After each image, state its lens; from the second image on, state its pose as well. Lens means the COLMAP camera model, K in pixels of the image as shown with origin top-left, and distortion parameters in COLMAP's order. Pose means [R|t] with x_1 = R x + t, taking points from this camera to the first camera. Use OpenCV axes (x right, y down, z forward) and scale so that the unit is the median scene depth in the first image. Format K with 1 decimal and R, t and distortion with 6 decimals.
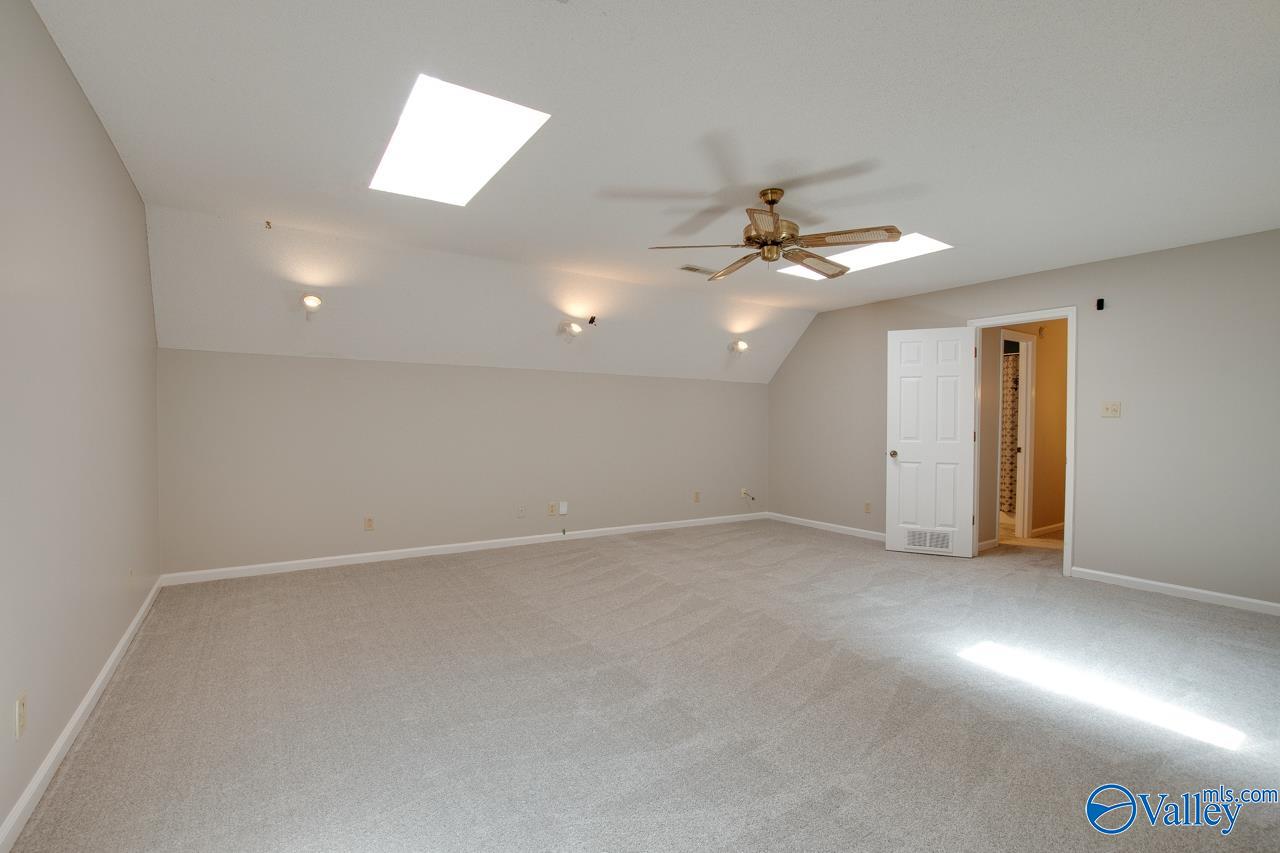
lens RADIAL K [[587.3, 0, 639.3], [0, 587.3, 424.6], [0, 0, 1]] dist [-0.037153, 0.008063]
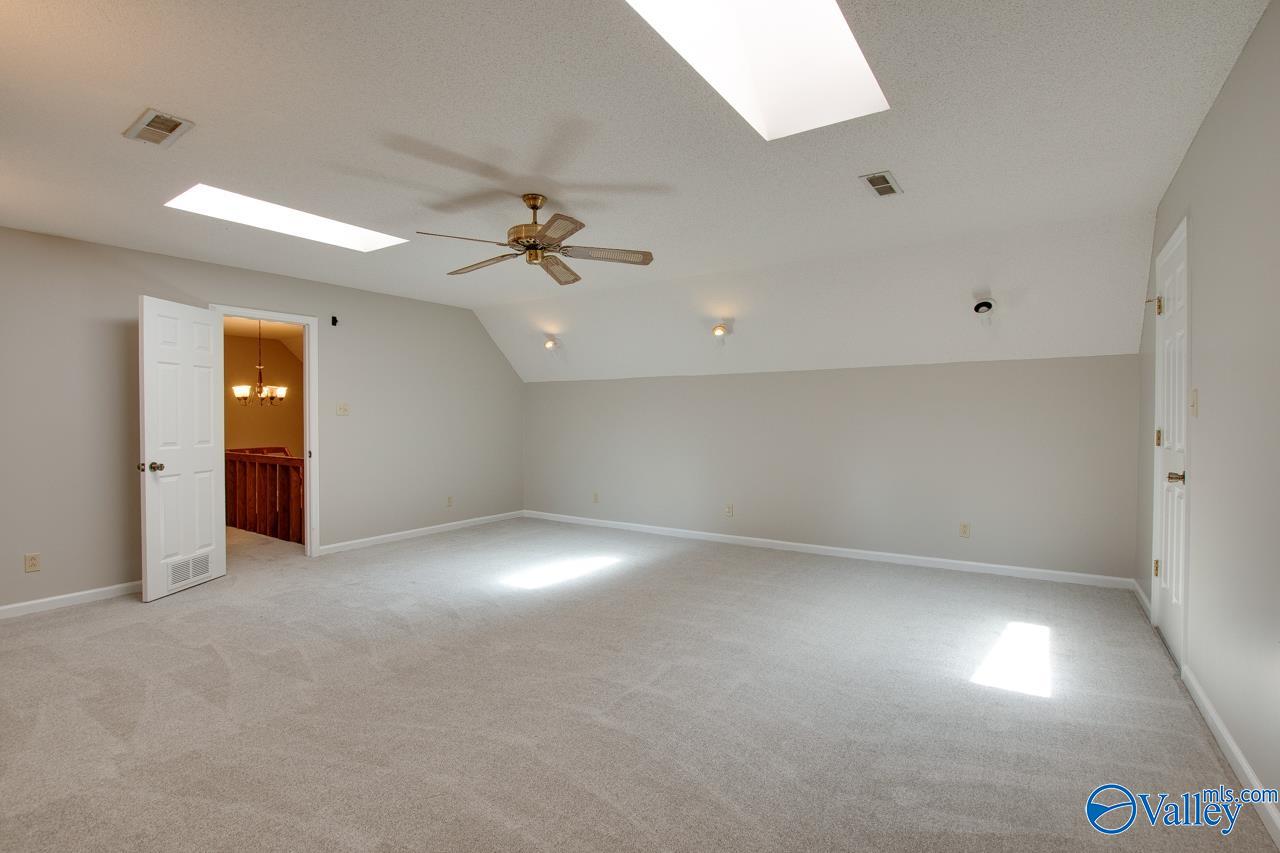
lens RADIAL K [[587.3, 0, 639.3], [0, 587.3, 424.6], [0, 0, 1]] dist [-0.037153, 0.008063]
pose [[-0.370701, -0.021584, 0.928501, -0.555491], [0.010807, 0.999562, 0.027551, -0.019827], [-0.928689, 0.020247, -0.370306, 0.851310]]
